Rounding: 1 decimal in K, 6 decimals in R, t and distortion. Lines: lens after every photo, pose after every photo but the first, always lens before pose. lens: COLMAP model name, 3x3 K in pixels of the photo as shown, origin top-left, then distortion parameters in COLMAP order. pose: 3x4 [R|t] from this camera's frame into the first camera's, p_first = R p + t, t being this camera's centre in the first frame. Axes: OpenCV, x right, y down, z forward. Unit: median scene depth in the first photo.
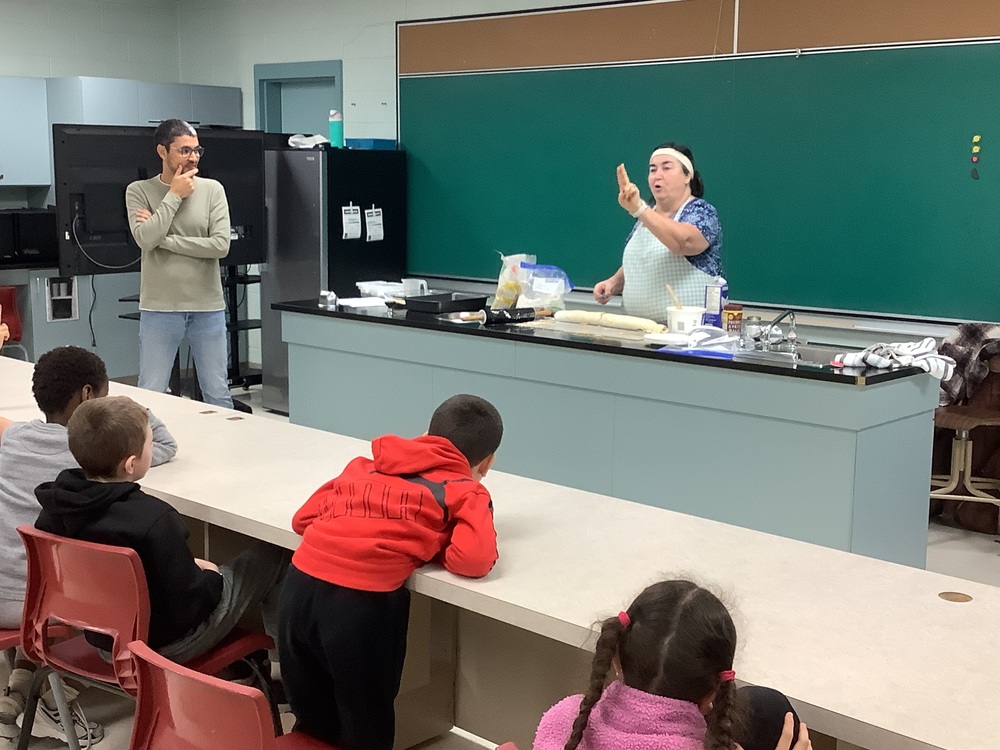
lens RADIAL K [[1292.9, 0, 507.4], [0, 1292.9, 378.8], [0, 0, 1]] dist [0.058839, 0.000000]
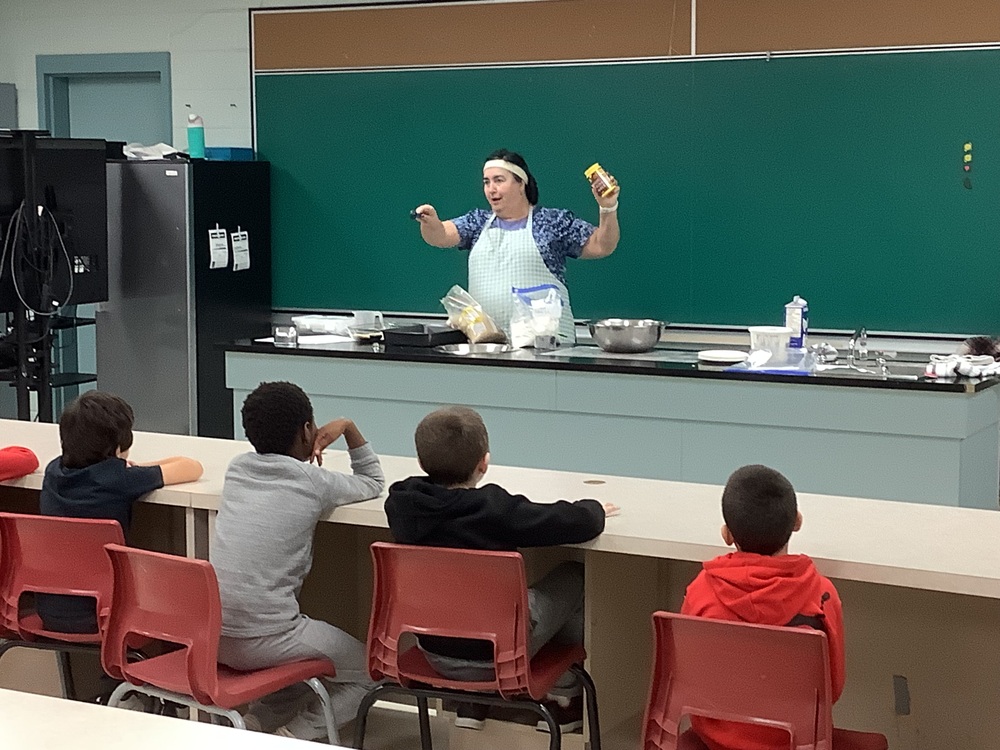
lens RADIAL K [[1771.0, 0, 506.3], [0, 1771.0, 370.8], [0, 0, 1]] dist [0.072812, 0.000000]
pose [[0.967709, -0.038913, 0.249050, -0.225583], [0.051376, 0.997721, -0.043735, 0.016049], [-0.246780, 0.055117, 0.967503, -0.136530]]
